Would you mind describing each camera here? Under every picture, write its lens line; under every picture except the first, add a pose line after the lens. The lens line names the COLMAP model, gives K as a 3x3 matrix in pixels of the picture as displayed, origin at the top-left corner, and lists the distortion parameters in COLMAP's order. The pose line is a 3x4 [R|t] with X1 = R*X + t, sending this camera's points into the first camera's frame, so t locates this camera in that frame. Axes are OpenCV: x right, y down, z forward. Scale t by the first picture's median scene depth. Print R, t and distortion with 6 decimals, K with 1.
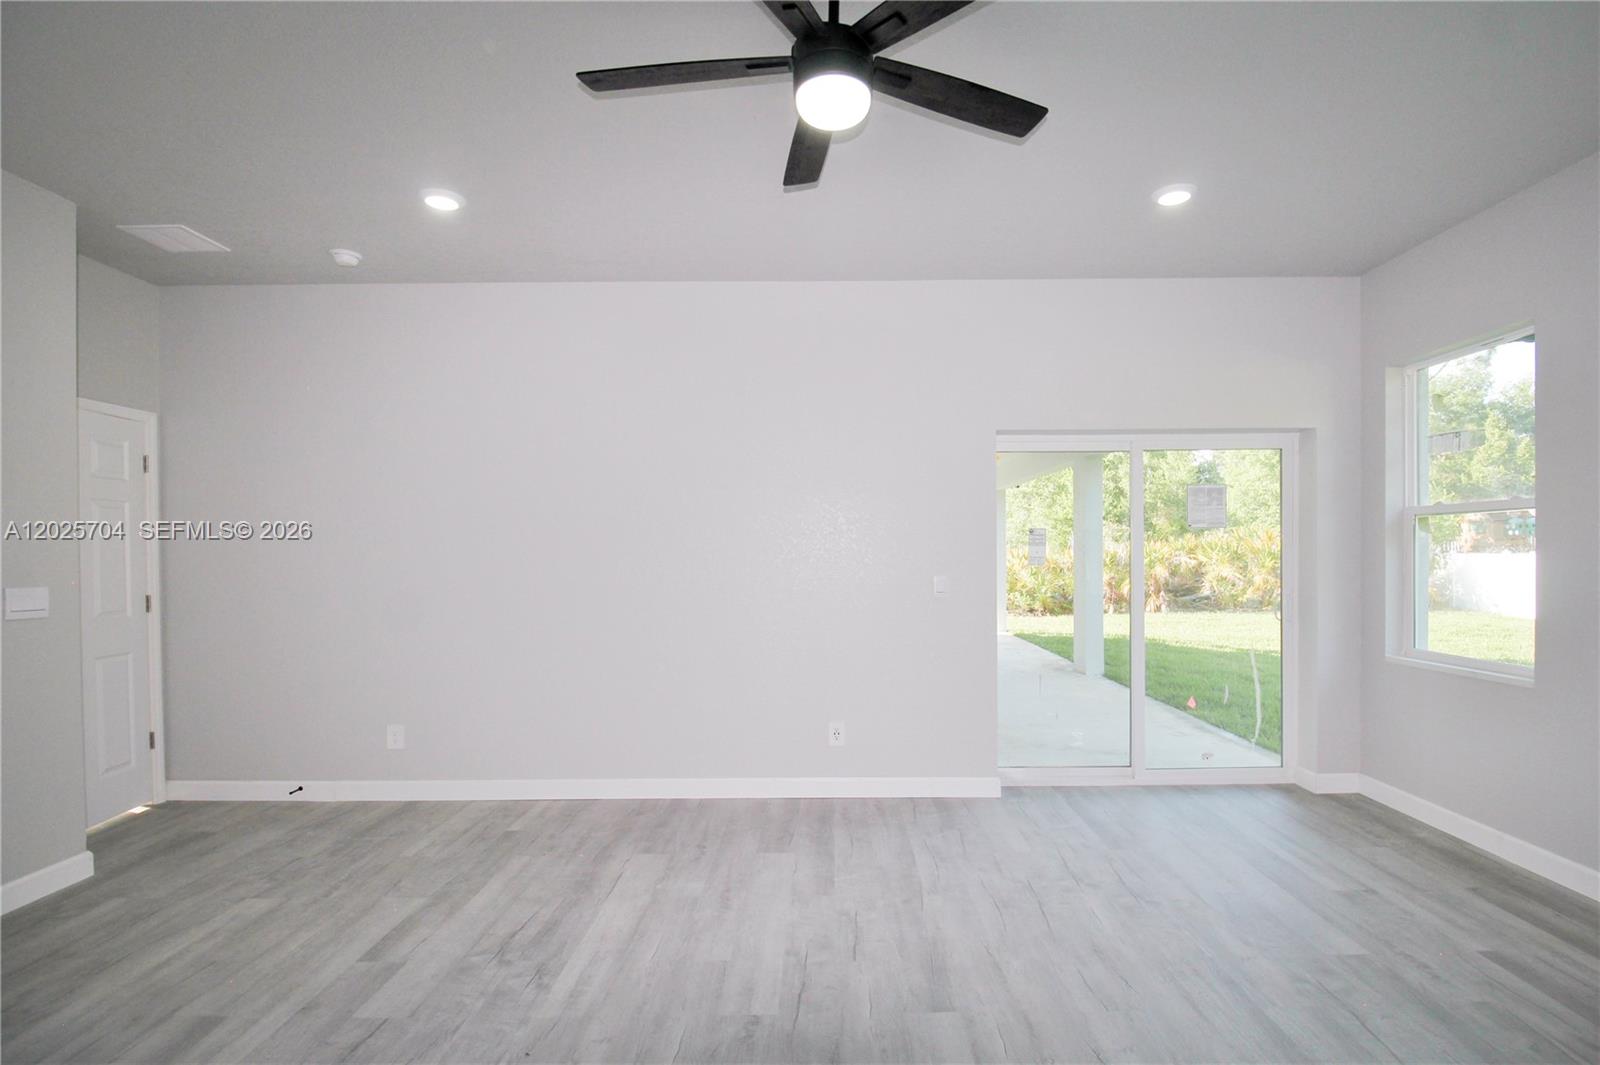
lens RADIAL K [[753.7, 0, 820.4], [0, 753.7, 530.5], [0, 0, 1]] dist [0.001999, -0.026533]
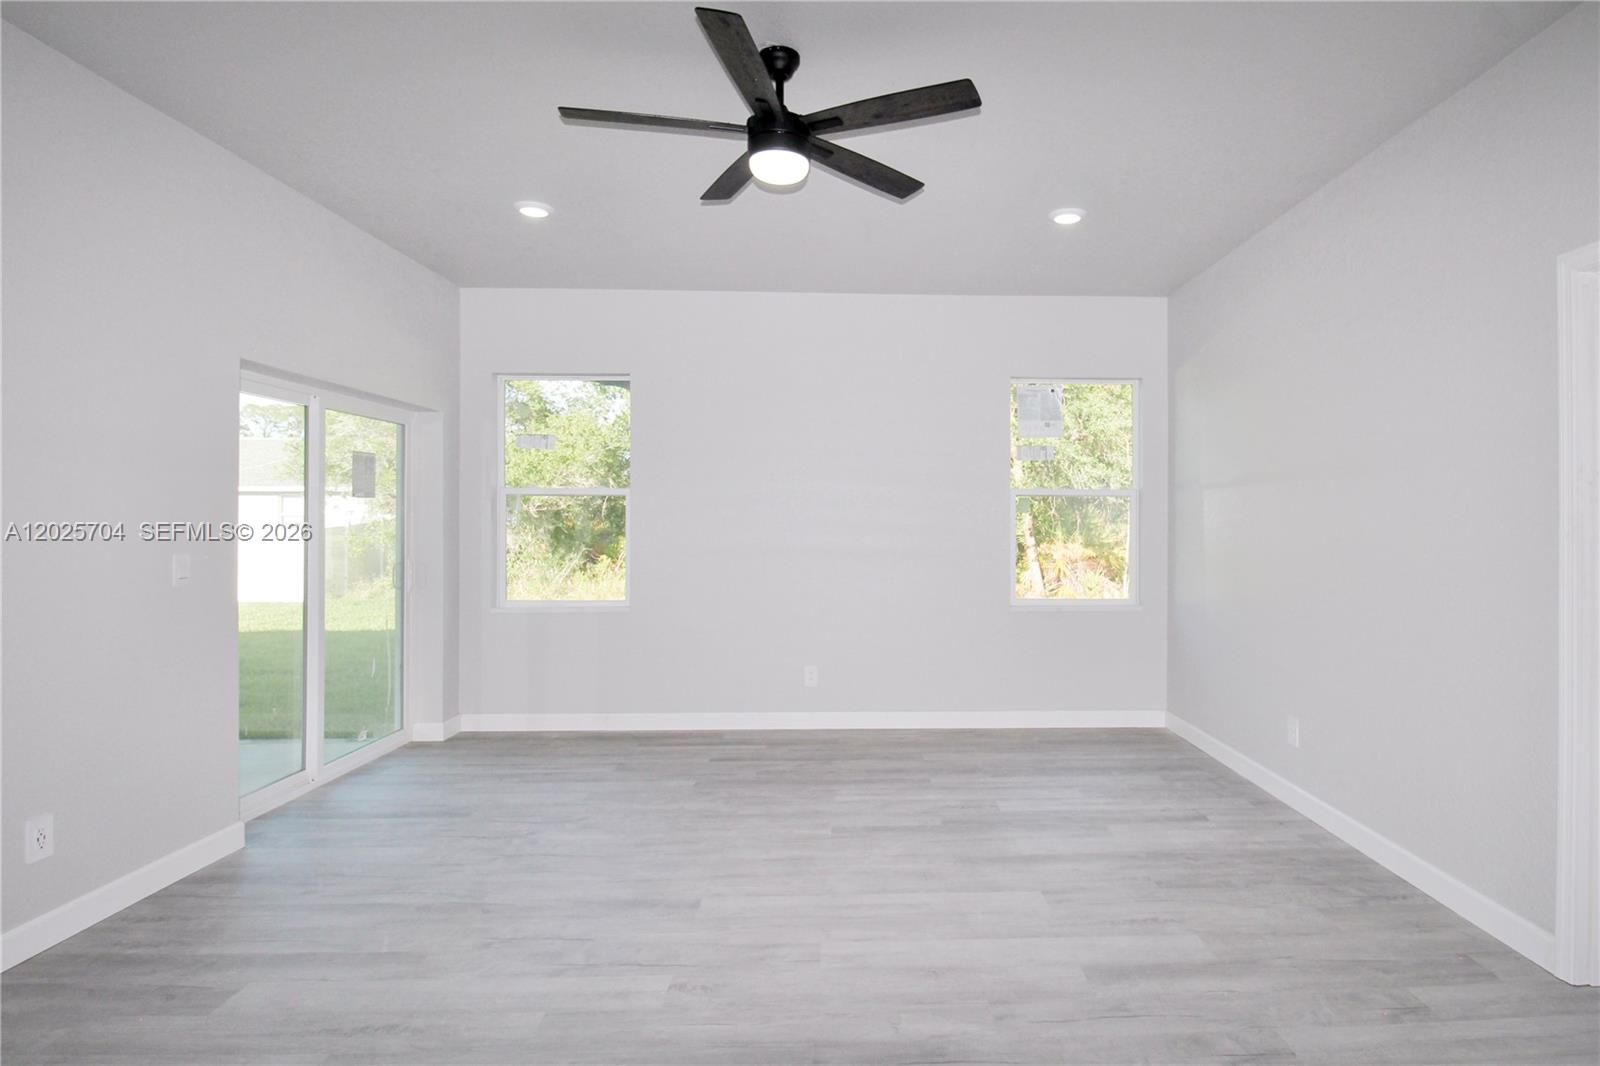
lens RADIAL K [[868.2, 0, 894.0], [0, 868.2, 527.4], [0, 0, 1]] dist [0.002781, -0.015532]
pose [[-0.052257, 0.001637, 0.998632, -0.896311], [-0.034300, 0.999406, -0.003433, 0.023205], [-0.998044, -0.034432, -0.052169, 0.560778]]
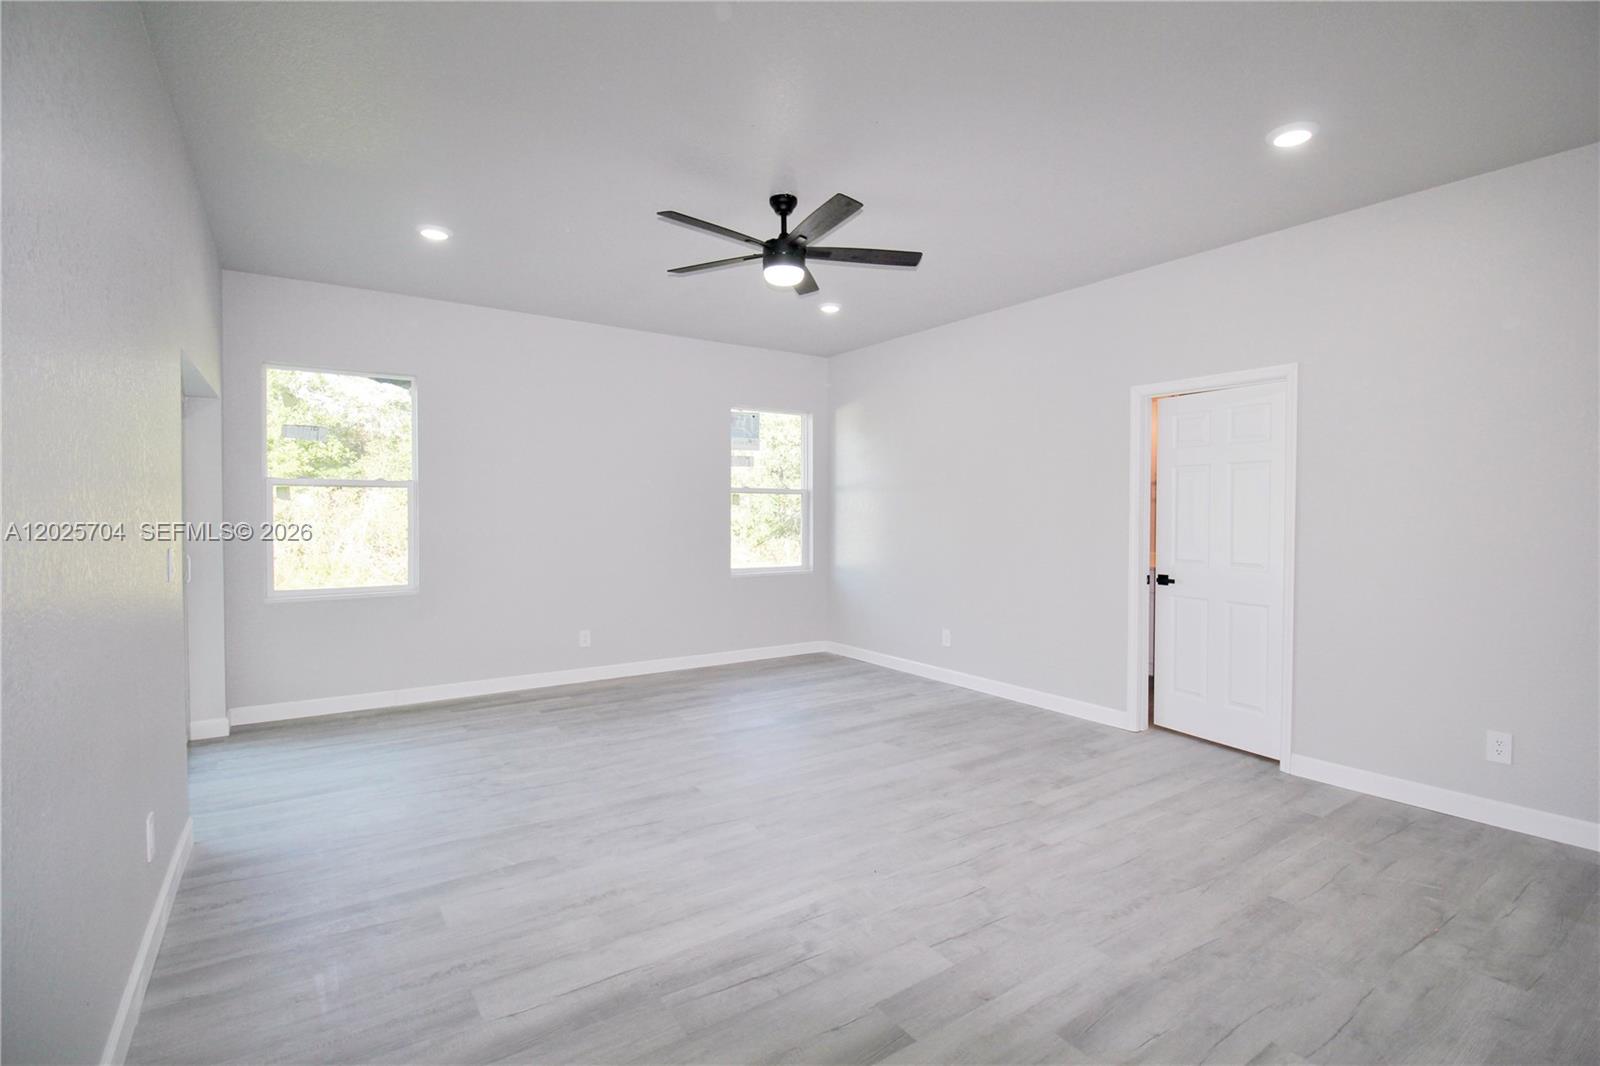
lens RADIAL K [[753.7, 0, 820.4], [0, 753.7, 531.0], [0, 0, 1]] dist [0.001999, -0.026533]
pose [[-0.577933, -0.020723, 0.815821, -0.980383], [-0.025402, 0.999650, 0.007398, 0.031842], [-0.815689, -0.016448, -0.578257, 1.266725]]
